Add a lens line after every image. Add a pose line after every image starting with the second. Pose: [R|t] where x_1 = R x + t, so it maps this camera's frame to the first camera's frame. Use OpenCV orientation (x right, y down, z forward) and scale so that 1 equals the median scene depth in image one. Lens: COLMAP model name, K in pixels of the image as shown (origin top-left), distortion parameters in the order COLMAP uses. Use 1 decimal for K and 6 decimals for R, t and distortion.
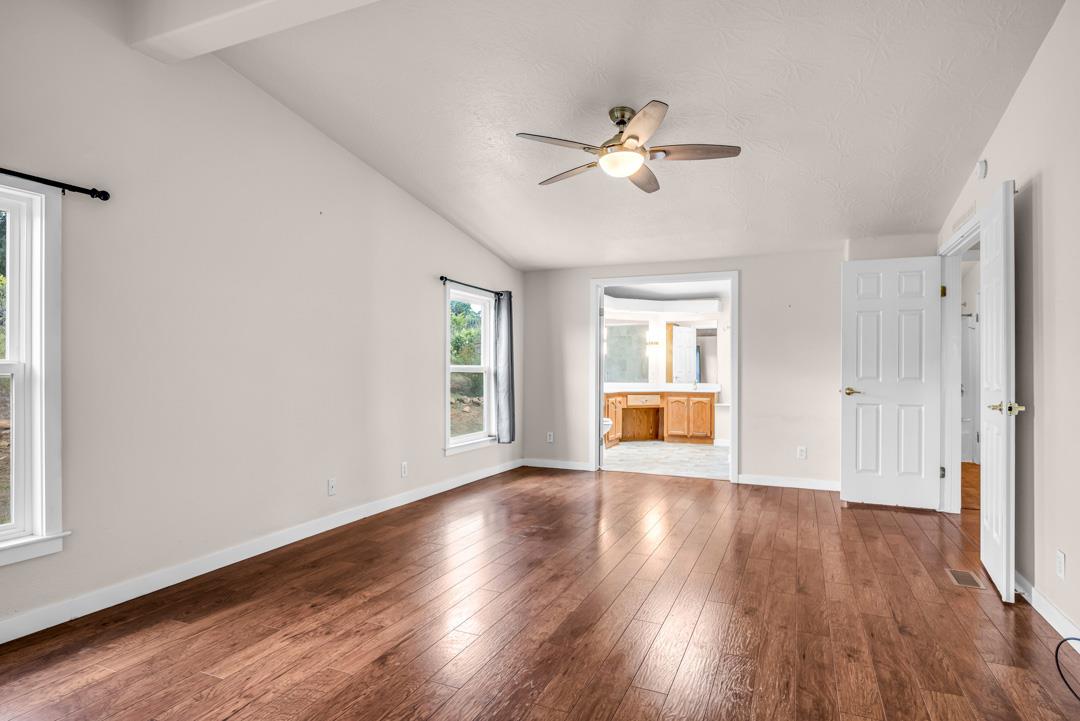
lens RADIAL K [[581.8, 0, 555.4], [0, 581.8, 370.7], [0, 0, 1]] dist [-0.000717, -0.000815]
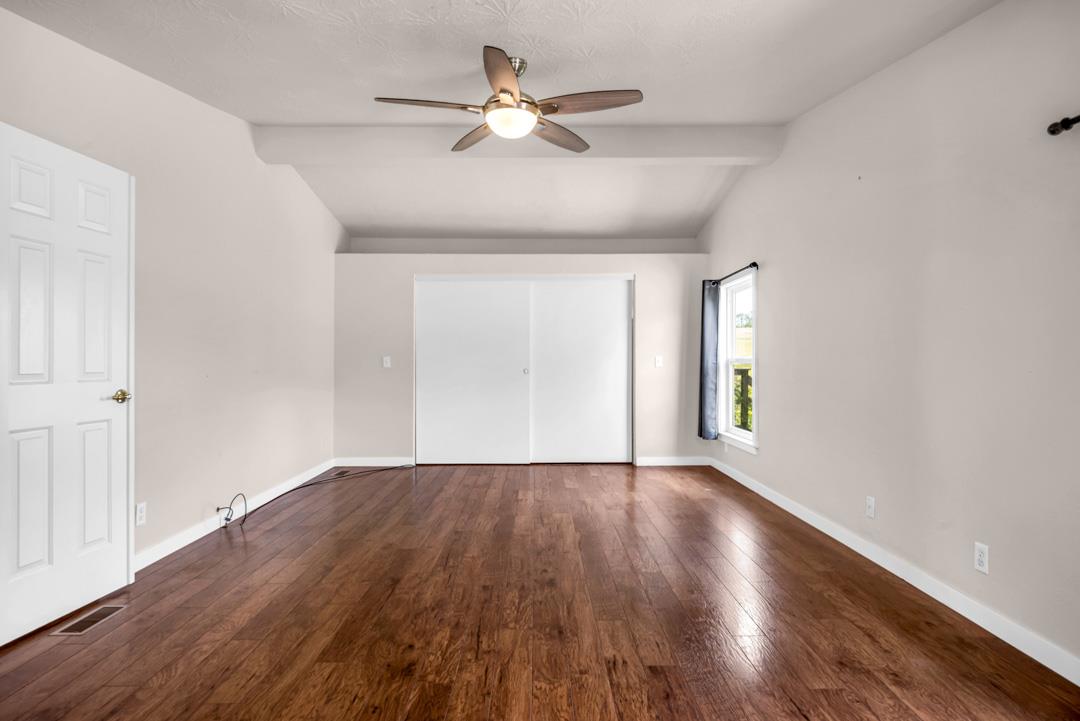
lens RADIAL K [[581.5, 0, 533.4], [0, 581.5, 365.4], [0, 0, 1]] dist [-0.000754, -0.000068]
pose [[-0.925729, 0.001311, -0.378184, 0.539713], [-0.003433, 0.999924, 0.011870, -0.006610], [0.378171, 0.012287, -0.925654, 2.391979]]
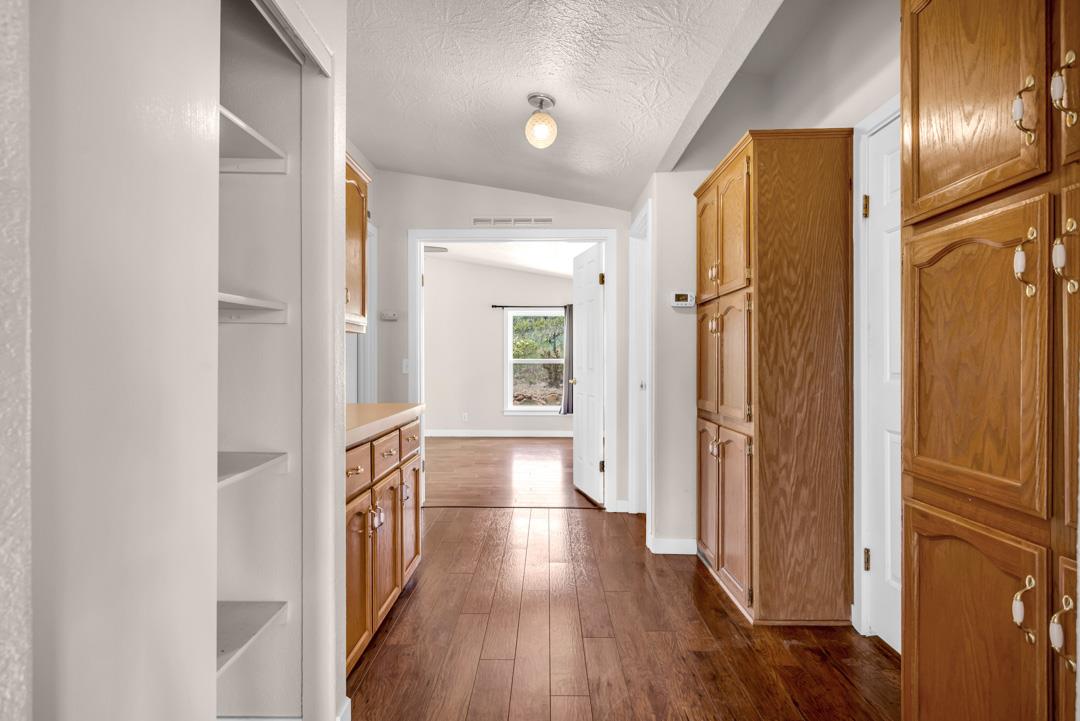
lens RADIAL K [[586.4, 0, 540.0], [0, 586.4, 360.5], [0, 0, 1]] dist [0.001155, 0.001554]
pose [[0.367349, -0.001538, -0.930082, 2.741908], [-0.003767, 0.999988, -0.003141, -0.000165], [0.930075, 0.004657, 0.367339, 0.991992]]
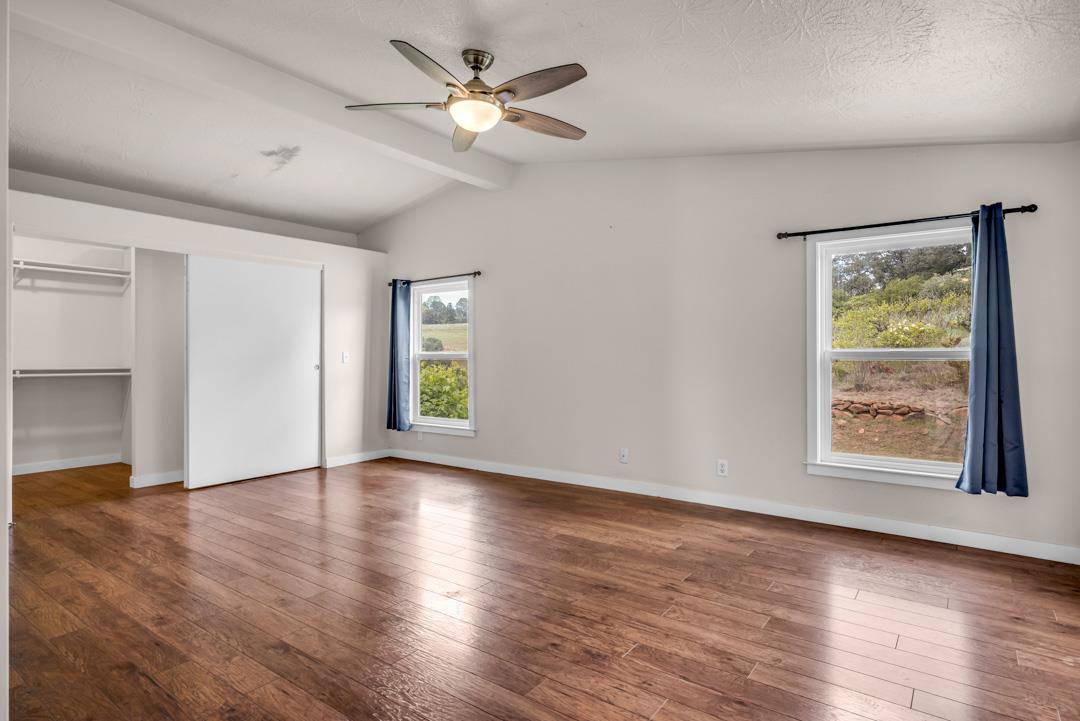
lens RADIAL K [[586.4, 0, 540.0], [0, 586.4, 360.5], [0, 0, 1]] dist [0.001155, 0.001554]
pose [[-0.240650, 0.007698, -0.970582, 1.225767], [-0.000676, 0.999967, 0.008099, -0.002796], [0.970612, 0.002605, -0.240637, 1.709329]]
